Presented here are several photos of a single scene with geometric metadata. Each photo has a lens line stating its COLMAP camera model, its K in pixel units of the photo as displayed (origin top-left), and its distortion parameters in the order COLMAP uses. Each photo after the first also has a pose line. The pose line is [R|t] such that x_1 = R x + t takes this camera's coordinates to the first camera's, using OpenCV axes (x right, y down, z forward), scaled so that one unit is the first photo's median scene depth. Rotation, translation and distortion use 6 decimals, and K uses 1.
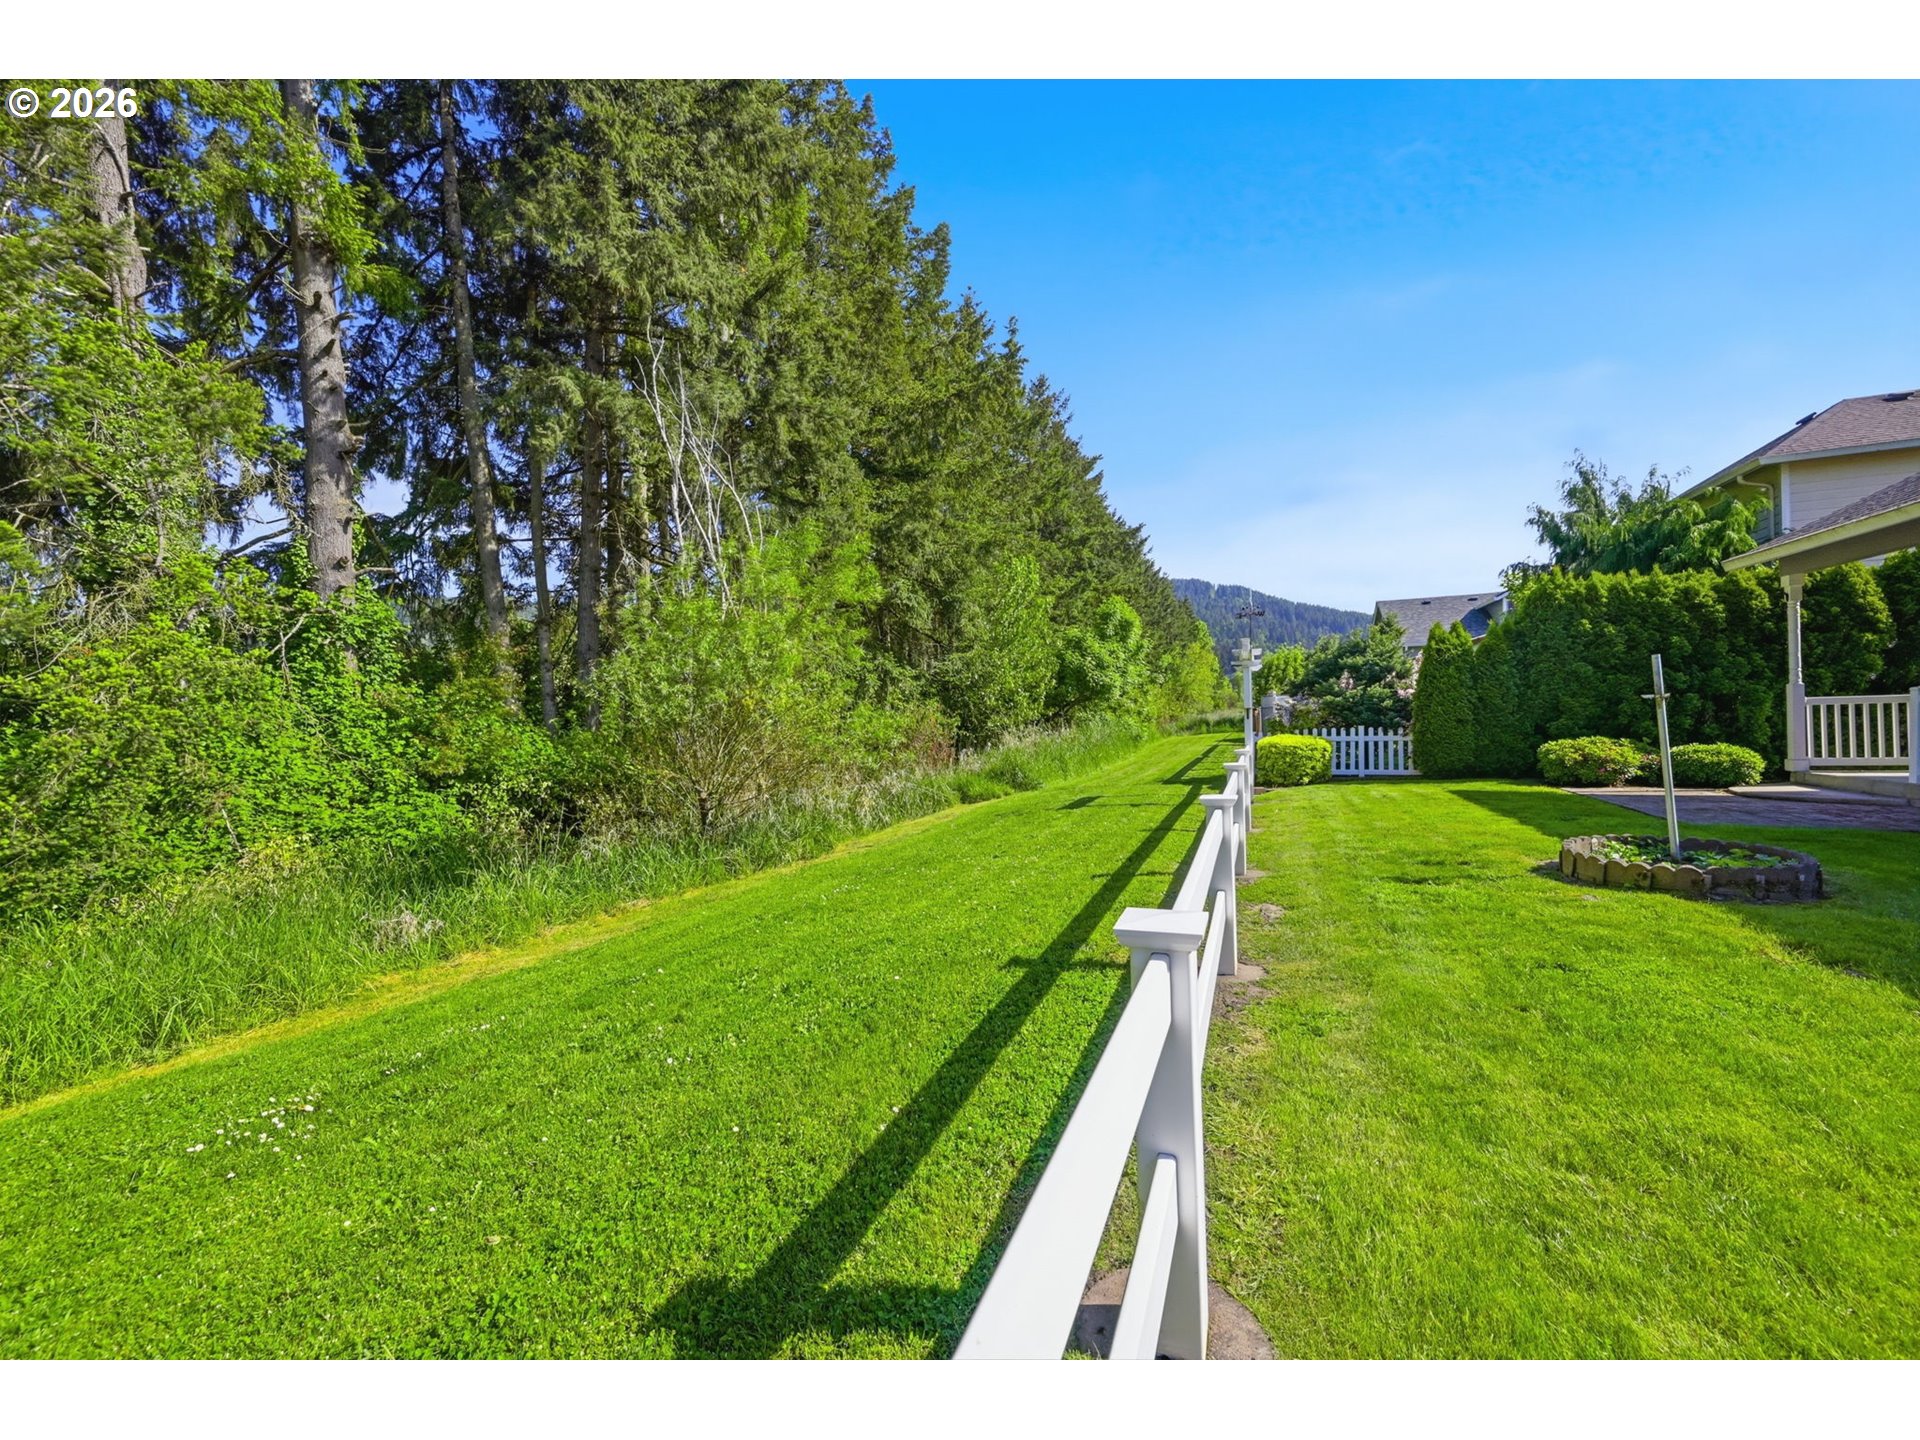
lens RADIAL K [[749.6, 0, 960.8], [0, 749.6, 722.3], [0, 0, 1]] dist [-0.001301, -0.000595]
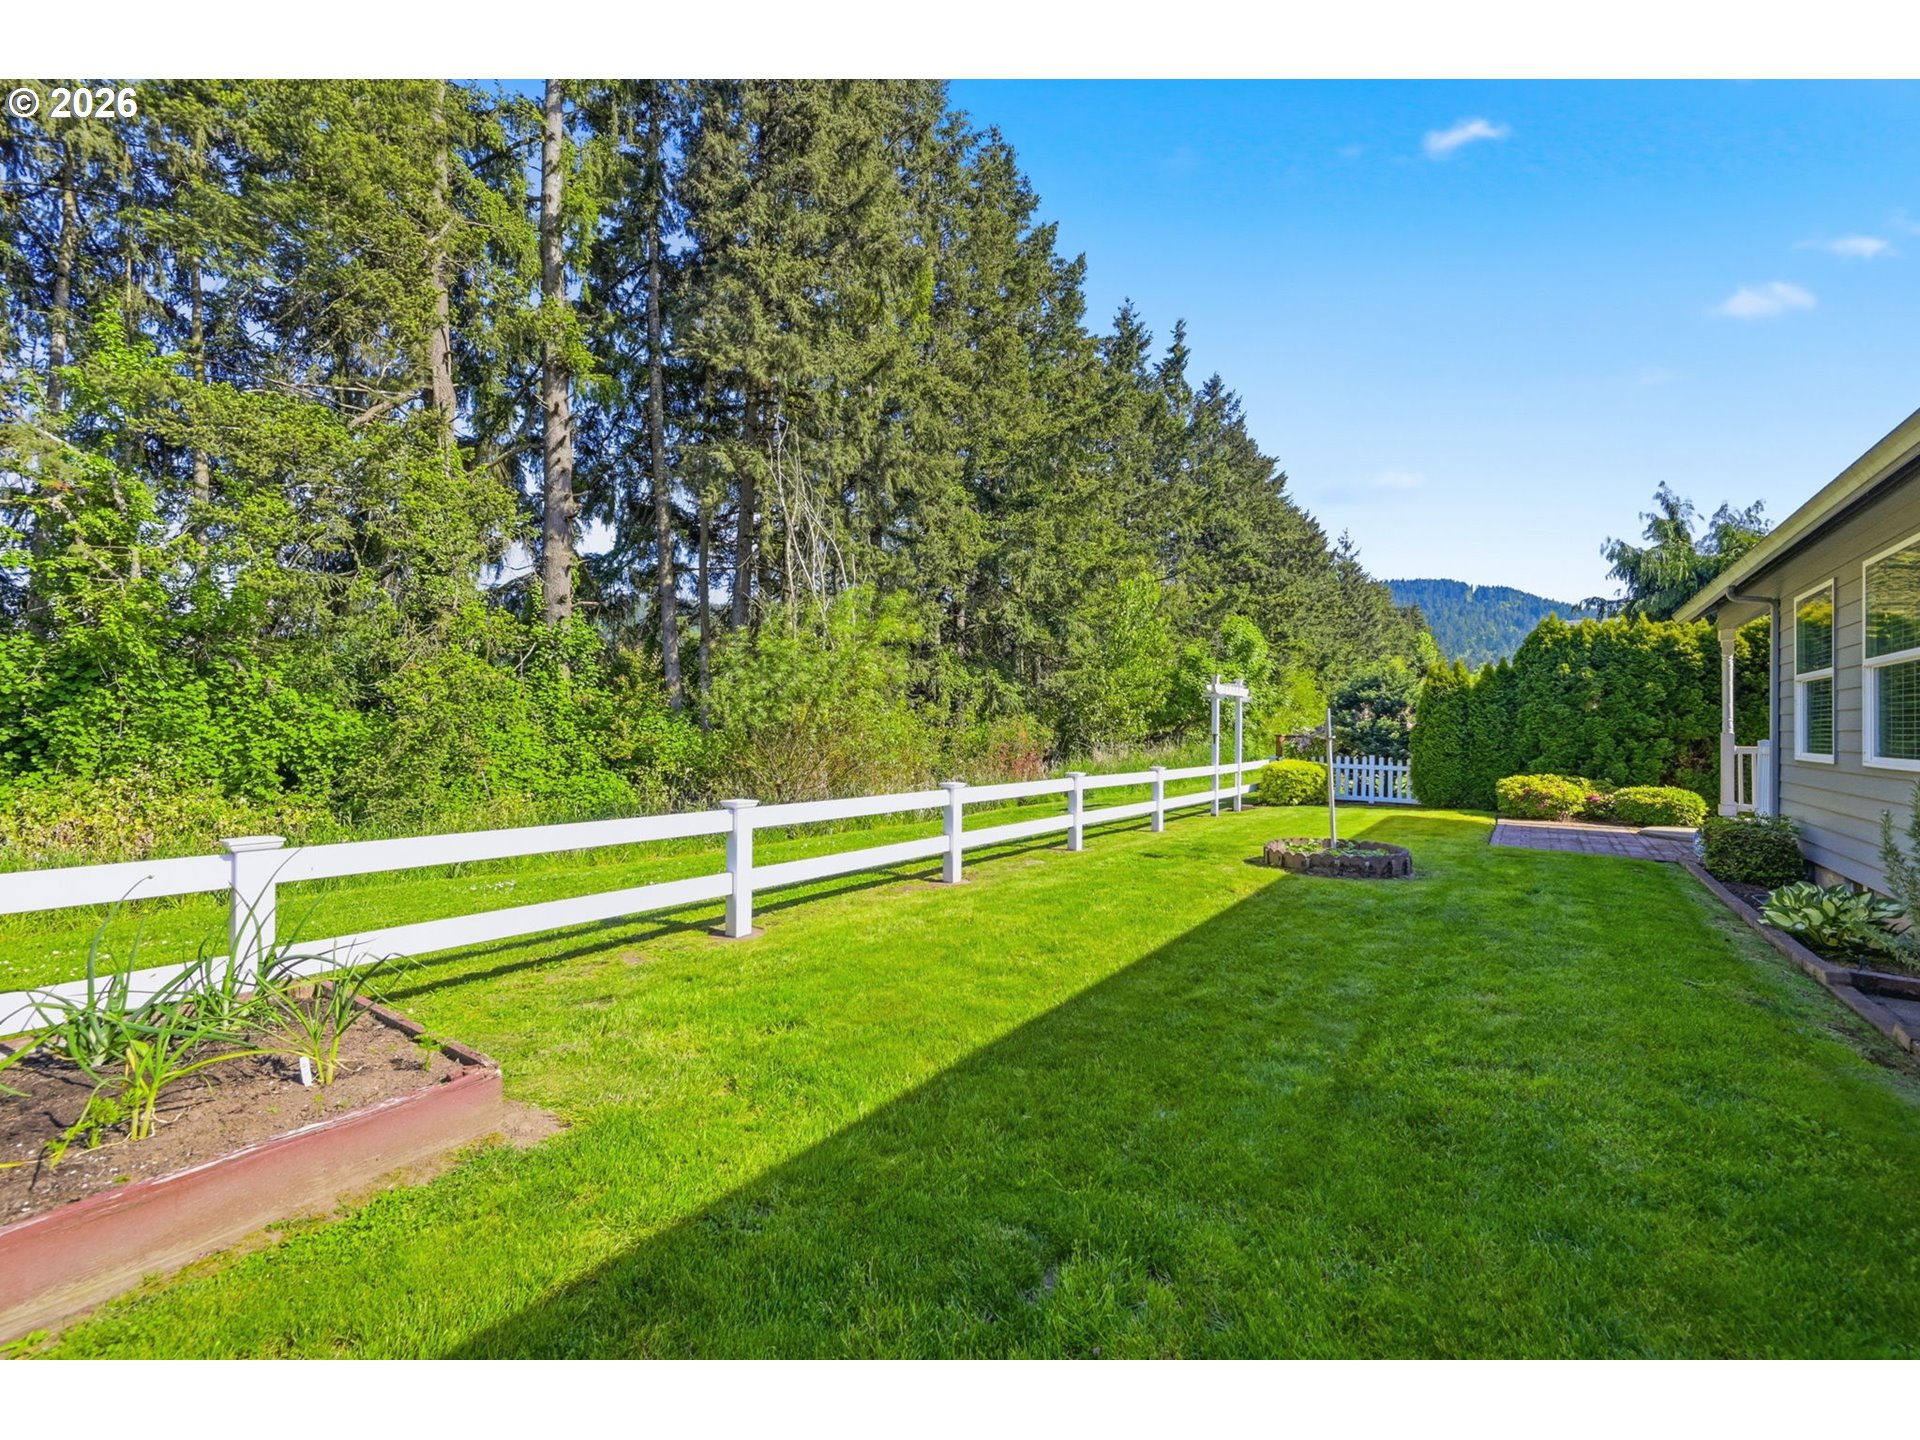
lens RADIAL K [[799.8, 0, 960.0], [0, 799.8, 720.0], [0, 0, 1]] dist [-0.000239, 0.000082]
pose [[0.970886, 0.038437, -0.236439, 0.207461], [-0.042264, 0.999044, -0.011138, -0.007344], [0.235785, 0.020807, 0.971582, -0.217848]]
